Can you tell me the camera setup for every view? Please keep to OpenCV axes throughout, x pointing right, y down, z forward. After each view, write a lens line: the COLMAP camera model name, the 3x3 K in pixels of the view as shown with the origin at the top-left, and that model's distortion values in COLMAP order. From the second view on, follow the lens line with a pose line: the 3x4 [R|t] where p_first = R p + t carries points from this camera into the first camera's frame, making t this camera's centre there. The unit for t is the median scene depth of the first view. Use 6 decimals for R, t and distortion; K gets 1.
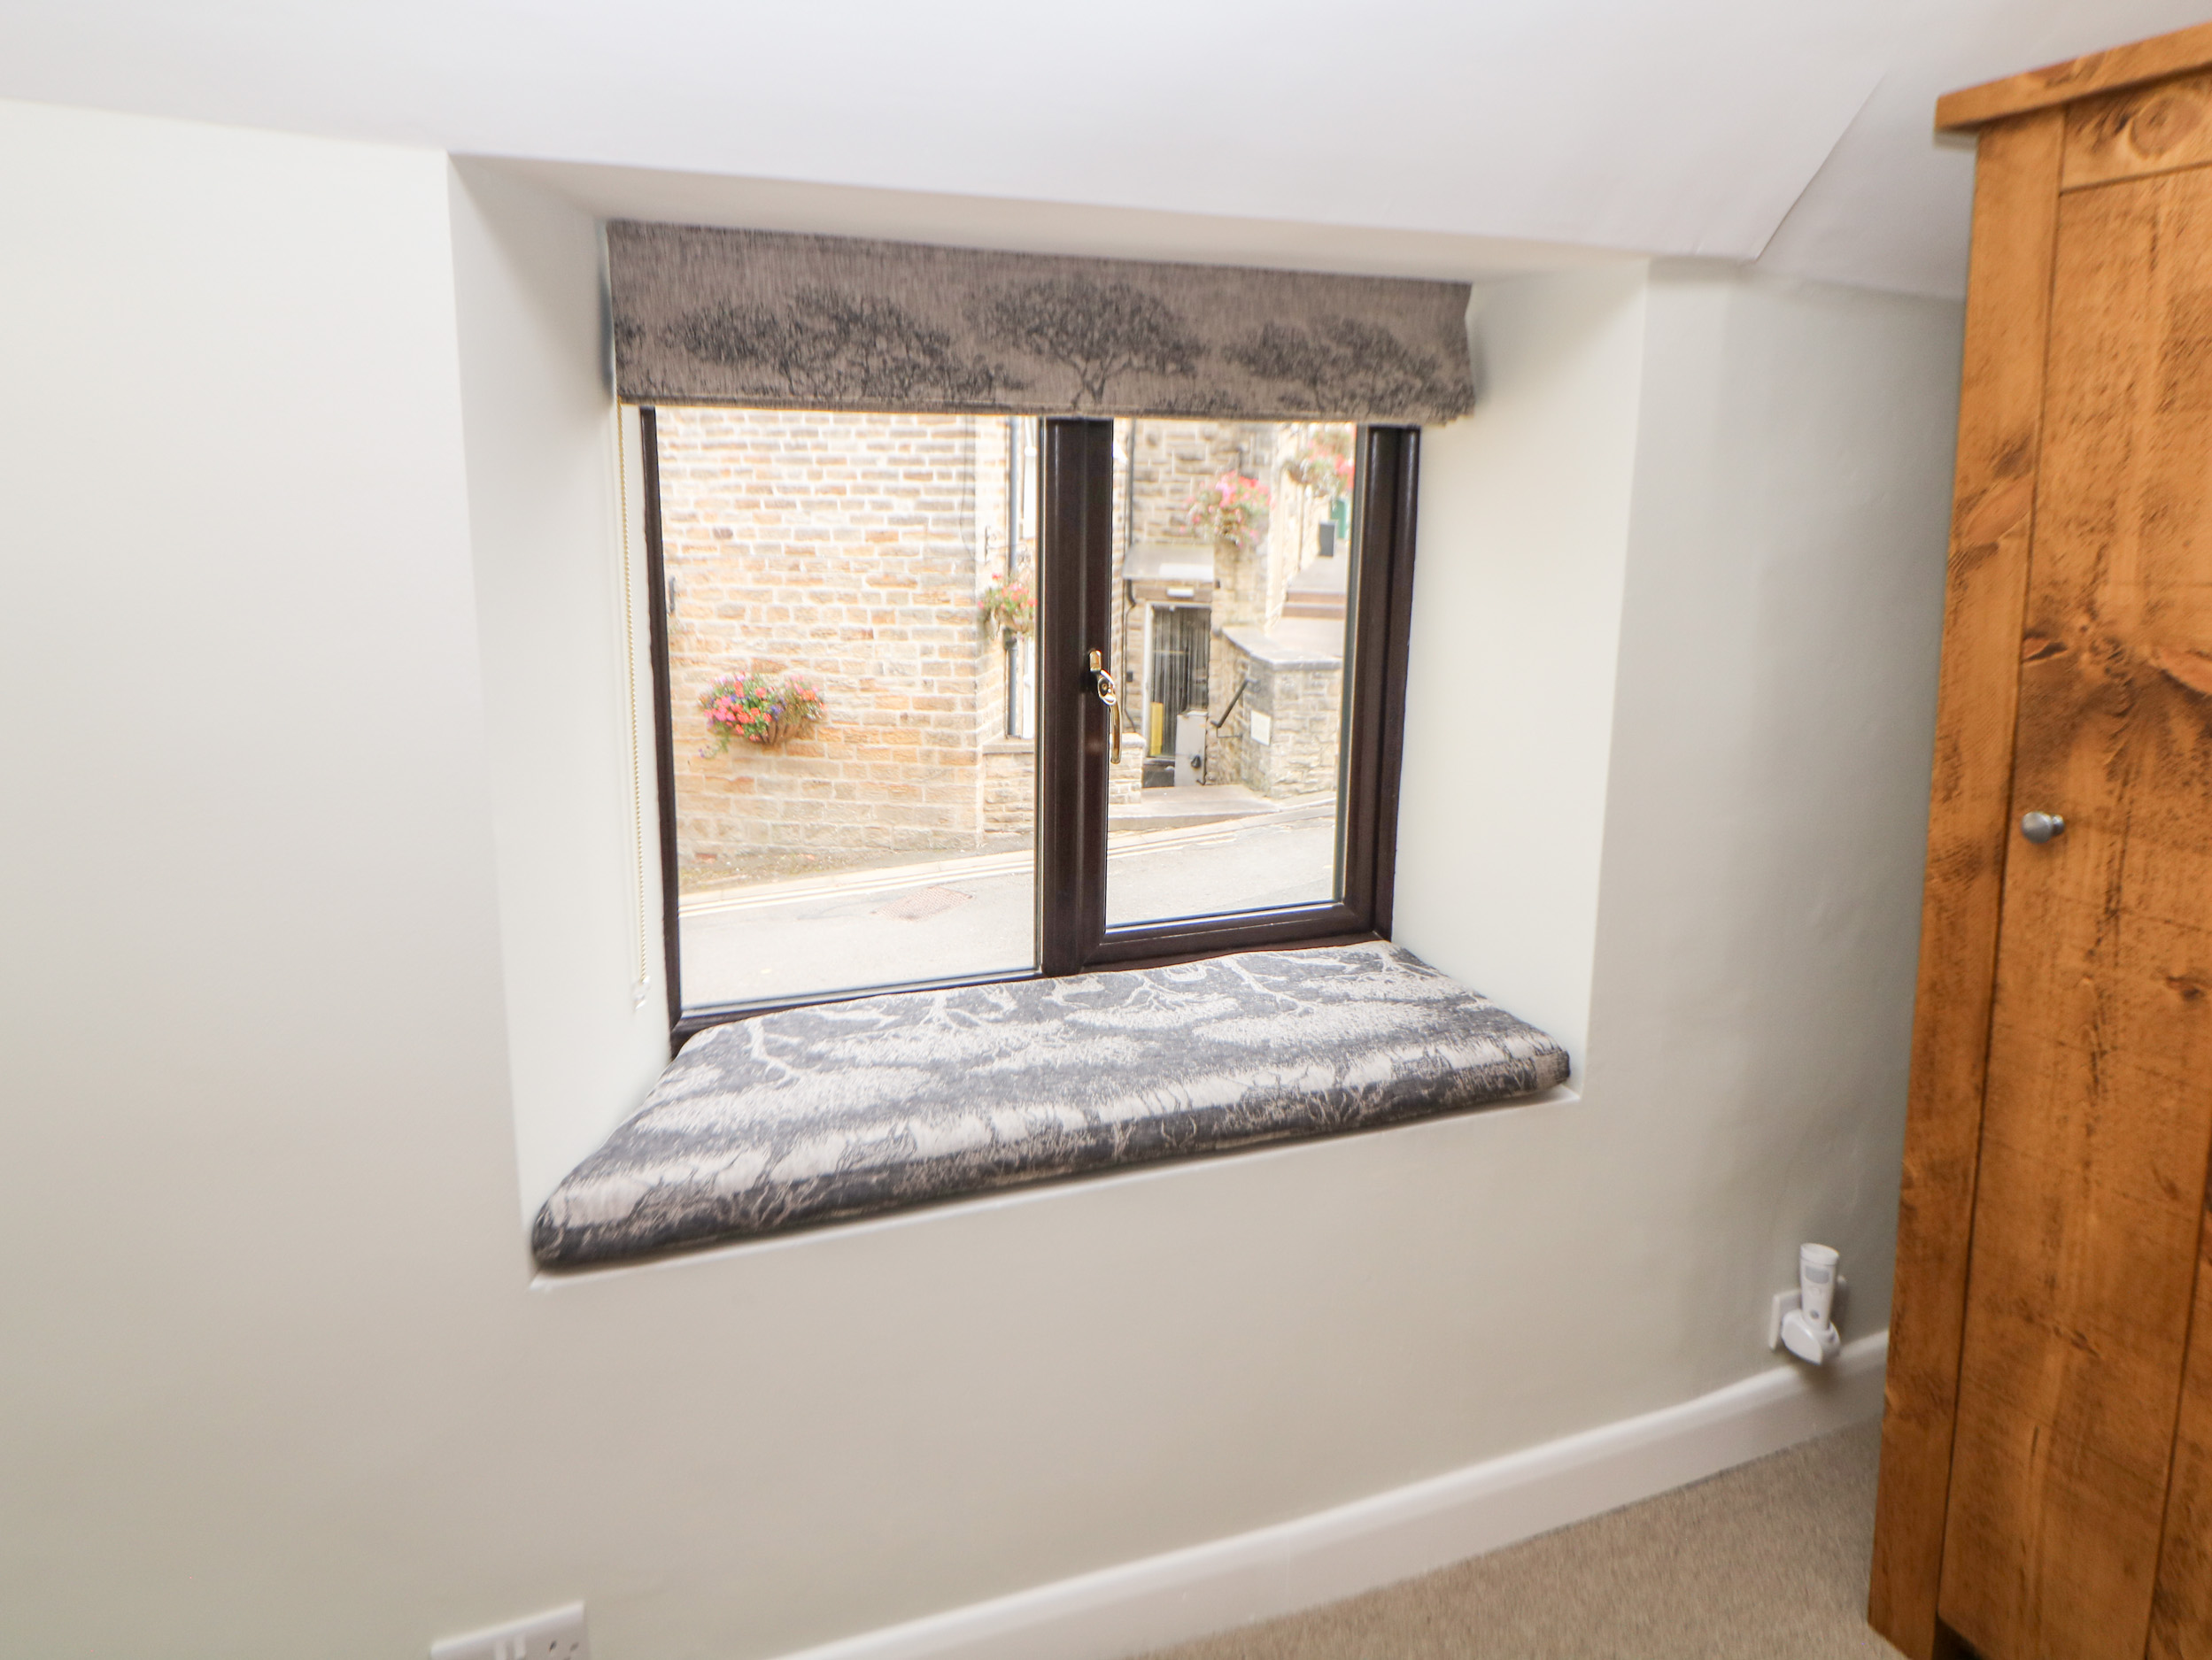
lens RADIAL K [[1452.5, 0, 1138.9], [0, 1452.5, 765.6], [0, 0, 1]] dist [-0.002297, 0.000004]
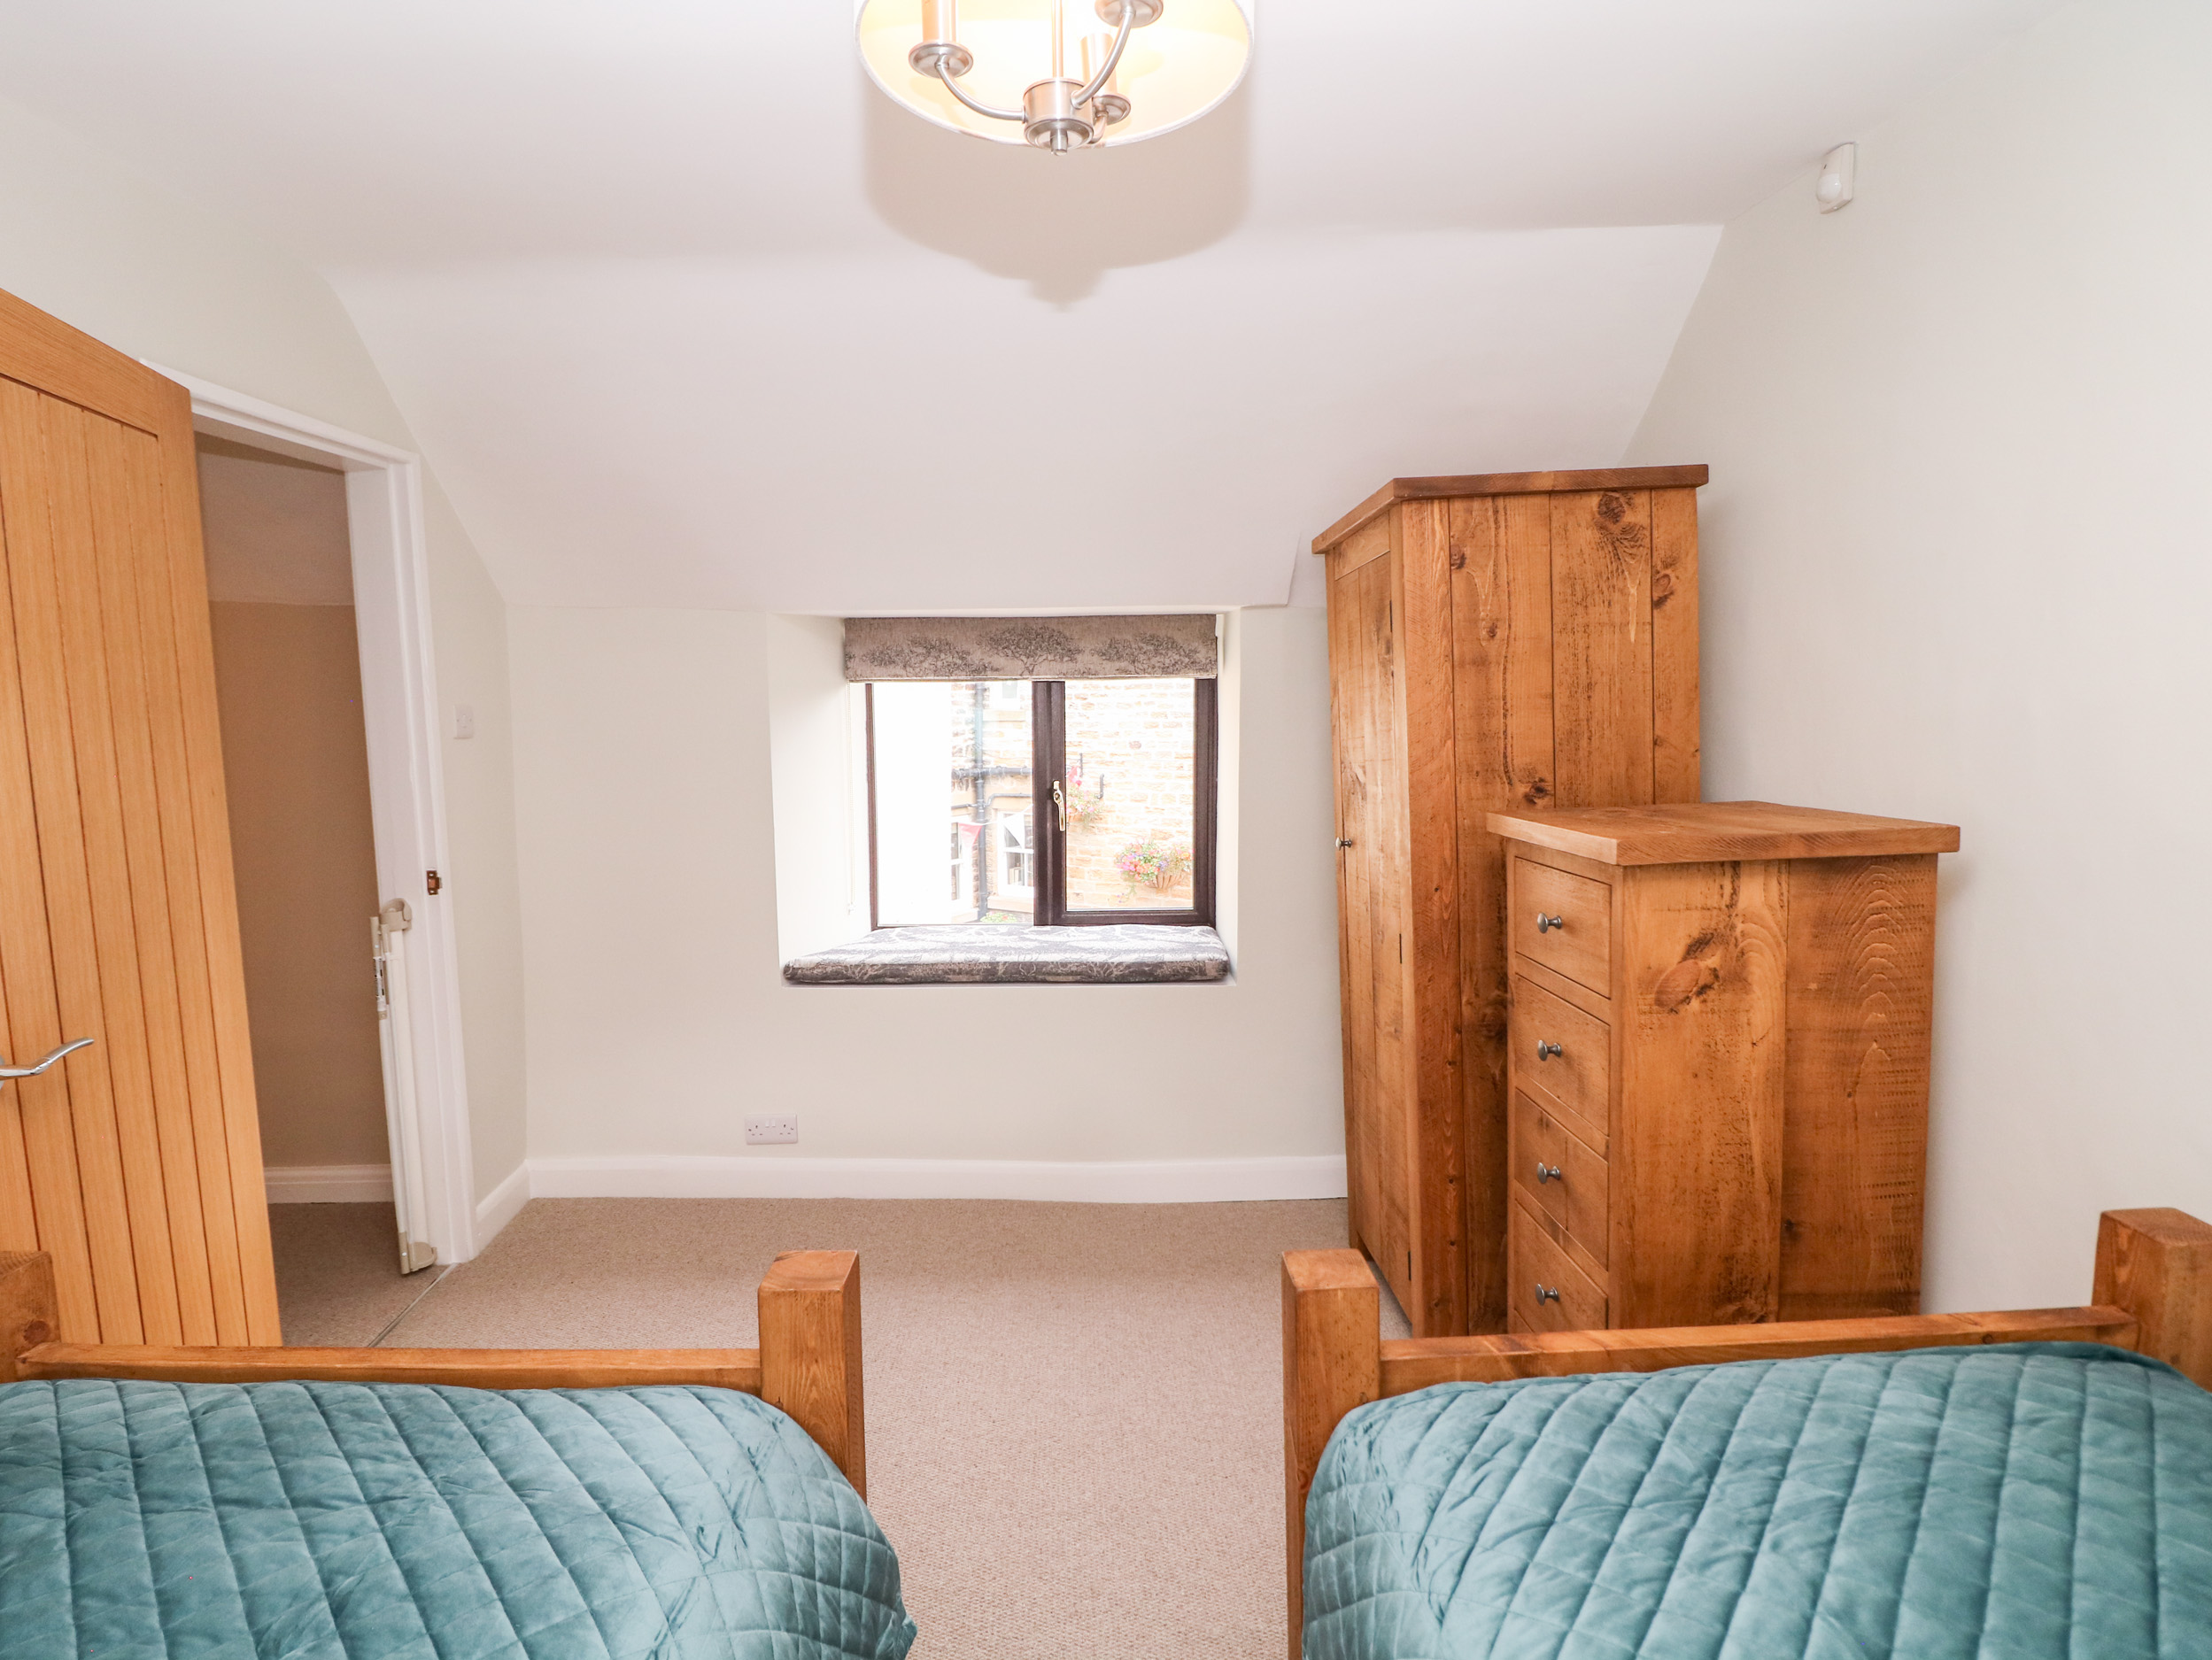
lens RADIAL K [[1172.9, 0, 1106.7], [0, 1172.9, 828.6], [0, 0, 1]] dist [0.006855, -0.013588]
pose [[0.932355, 0.012198, -0.361338, 0.749923], [-0.044612, 0.995674, -0.081500, 0.149256], [0.358781, 0.092107, 0.928866, -0.703995]]
